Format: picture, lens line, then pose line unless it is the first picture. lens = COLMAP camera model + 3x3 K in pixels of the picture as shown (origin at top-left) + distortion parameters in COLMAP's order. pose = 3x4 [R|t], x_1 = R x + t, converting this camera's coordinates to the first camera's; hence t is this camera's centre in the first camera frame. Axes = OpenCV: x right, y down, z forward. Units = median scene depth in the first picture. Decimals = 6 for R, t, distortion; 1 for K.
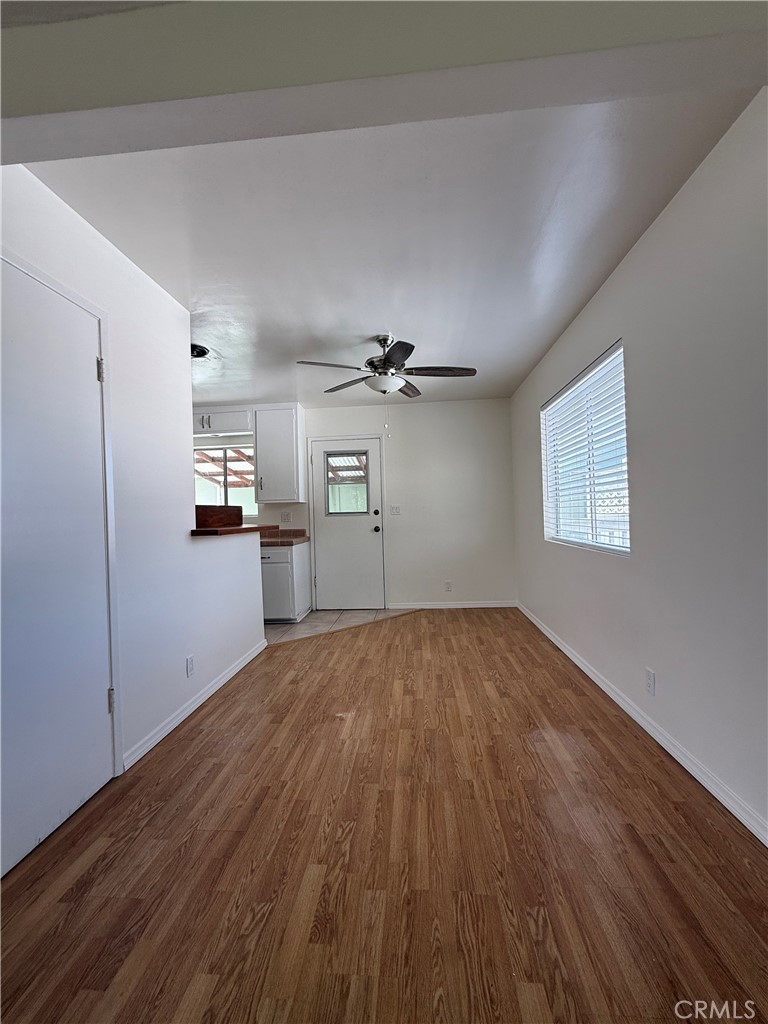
lens RADIAL K [[413.1, 0, 384.0], [0, 413.1, 512.0], [0, 0, 1]] dist [-0.001164, -0.000462]
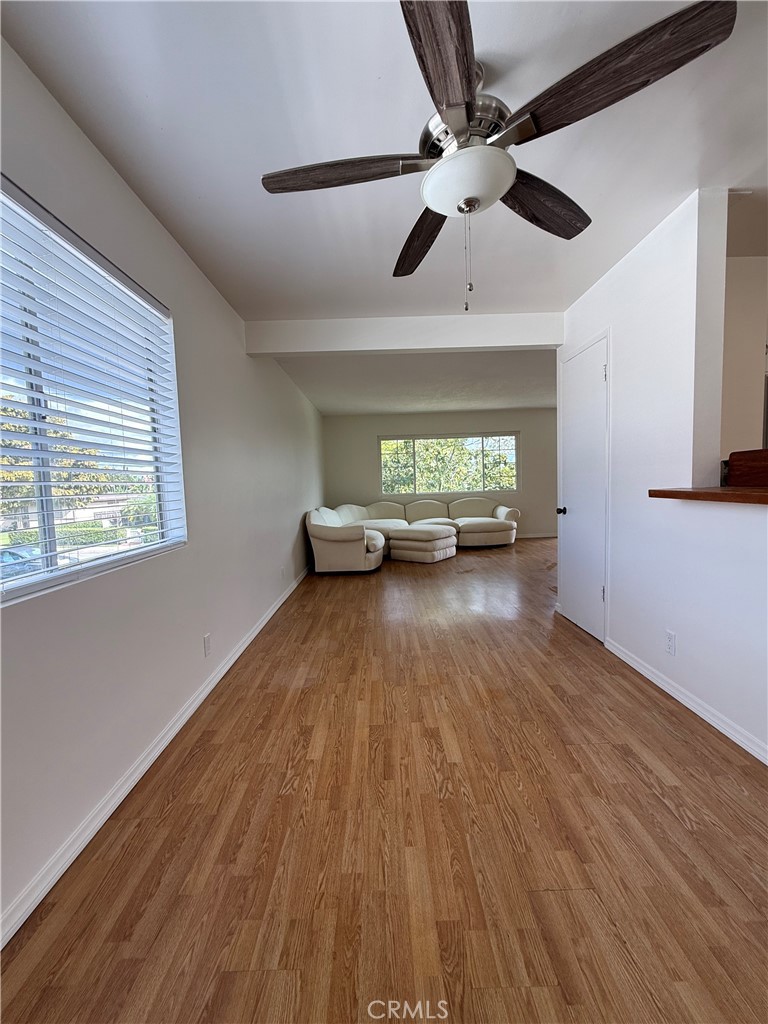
lens RADIAL K [[413.1, 0, 384.0], [0, 413.1, 512.0], [0, 0, 1]] dist [-0.001164, -0.000462]
pose [[-0.993712, 0.072483, -0.085340, 0.186893], [0.066632, 0.995353, 0.069519, -0.004360], [0.089982, 0.063395, -0.993924, 1.781153]]
